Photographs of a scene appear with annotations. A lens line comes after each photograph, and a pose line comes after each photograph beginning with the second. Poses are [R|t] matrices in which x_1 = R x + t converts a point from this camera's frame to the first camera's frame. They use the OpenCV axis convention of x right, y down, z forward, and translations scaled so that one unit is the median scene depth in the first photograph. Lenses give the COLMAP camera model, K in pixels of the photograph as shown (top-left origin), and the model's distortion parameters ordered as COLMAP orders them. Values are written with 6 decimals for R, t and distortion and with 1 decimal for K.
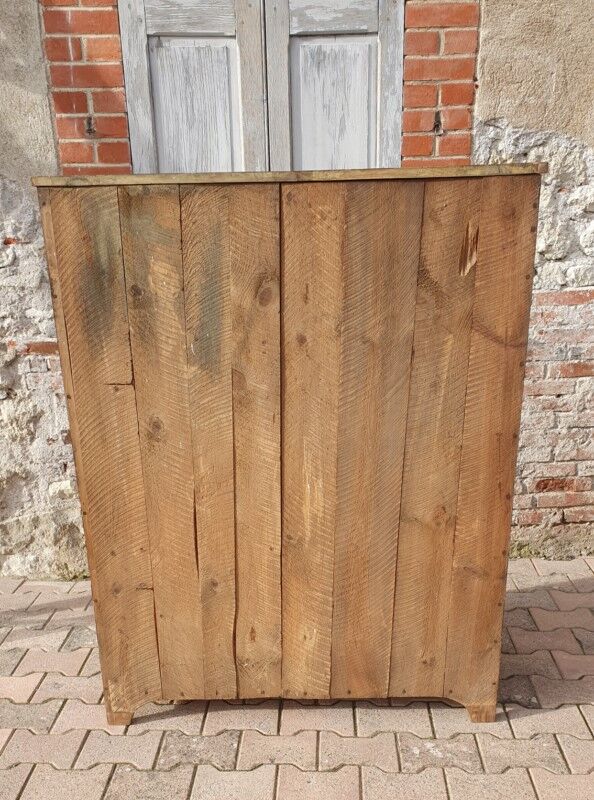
lens RADIAL K [[824.5, 0, 291.9], [0, 824.5, 534.5], [0, 0, 1]] dist [0.036206, 0.000000]
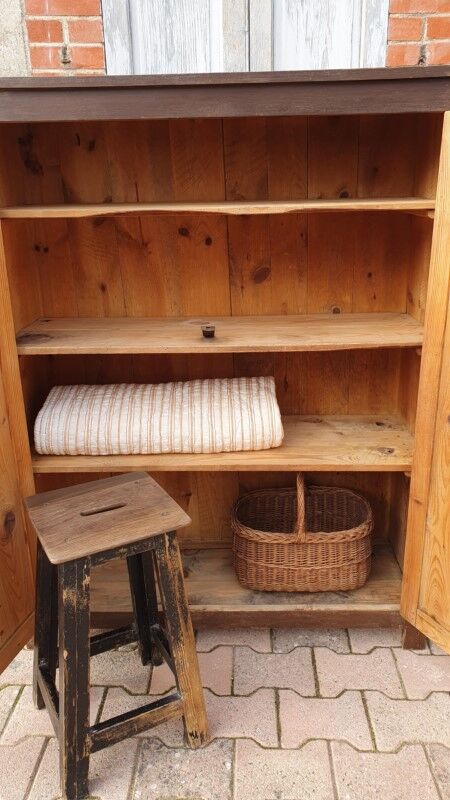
lens RADIAL K [[621.5, 0, 228.7], [0, 621.5, 393.2], [0, 0, 1]] dist [0.048686, -0.030221]
pose [[0.999882, 0.001553, 0.015258, -0.063842], [-0.000560, 0.997893, -0.064873, -0.054282], [-0.015327, 0.064857, 0.997777, 0.296977]]
